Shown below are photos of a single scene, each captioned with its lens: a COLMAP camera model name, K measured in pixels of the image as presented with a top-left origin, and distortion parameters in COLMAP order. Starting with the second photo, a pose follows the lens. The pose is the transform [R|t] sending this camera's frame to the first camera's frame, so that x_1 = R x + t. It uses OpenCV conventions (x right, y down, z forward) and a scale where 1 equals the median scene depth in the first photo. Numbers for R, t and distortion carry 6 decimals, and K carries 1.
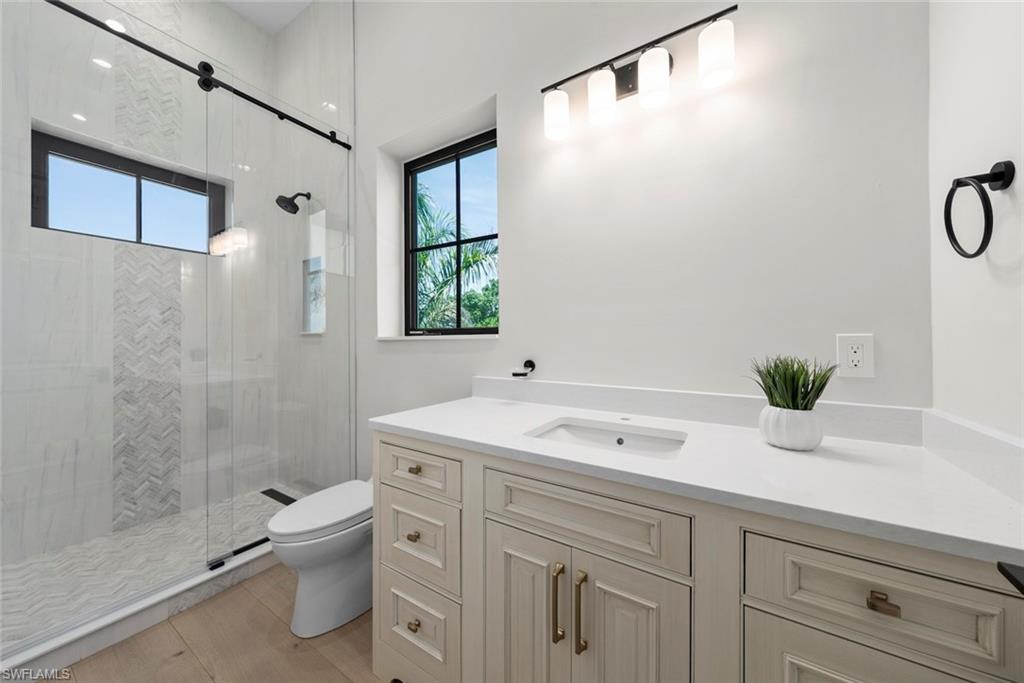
lens RADIAL K [[368.4, 0, 516.5], [0, 368.4, 332.4], [0, 0, 1]] dist [0.010802, 0.000310]
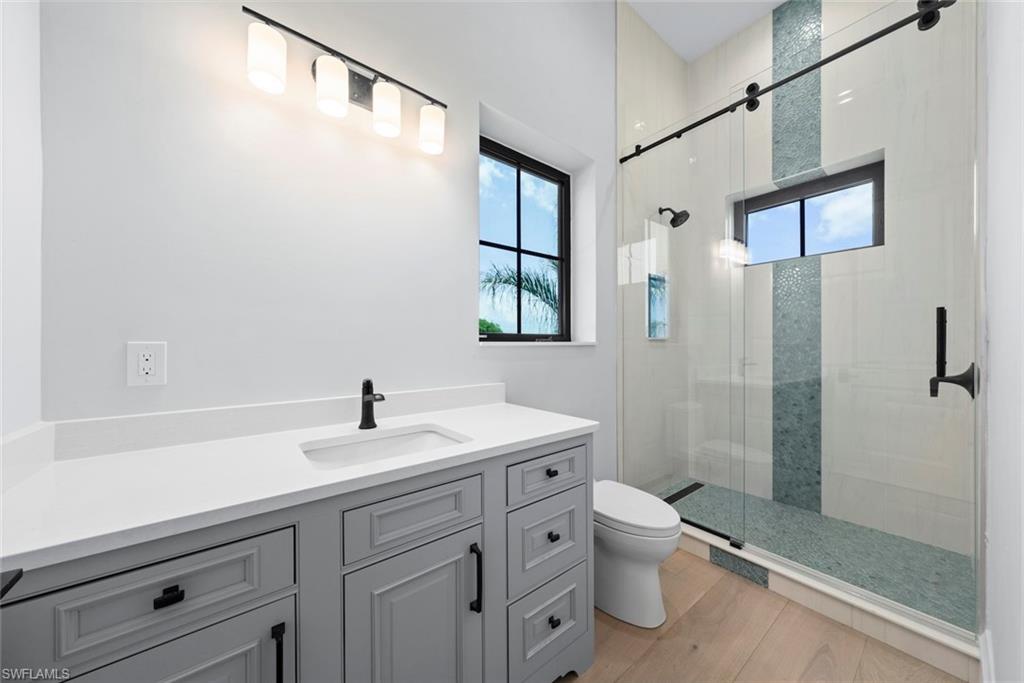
lens RADIAL K [[346.5, 0, 511.1], [0, 346.5, 343.4], [0, 0, 1]] dist [-0.001099, -0.000011]
pose [[0.314148, 0.006461, 0.949352, -0.906199], [-0.012071, 0.999923, -0.002811, 0.014314], [-0.949297, -0.010576, 0.314202, 0.604056]]
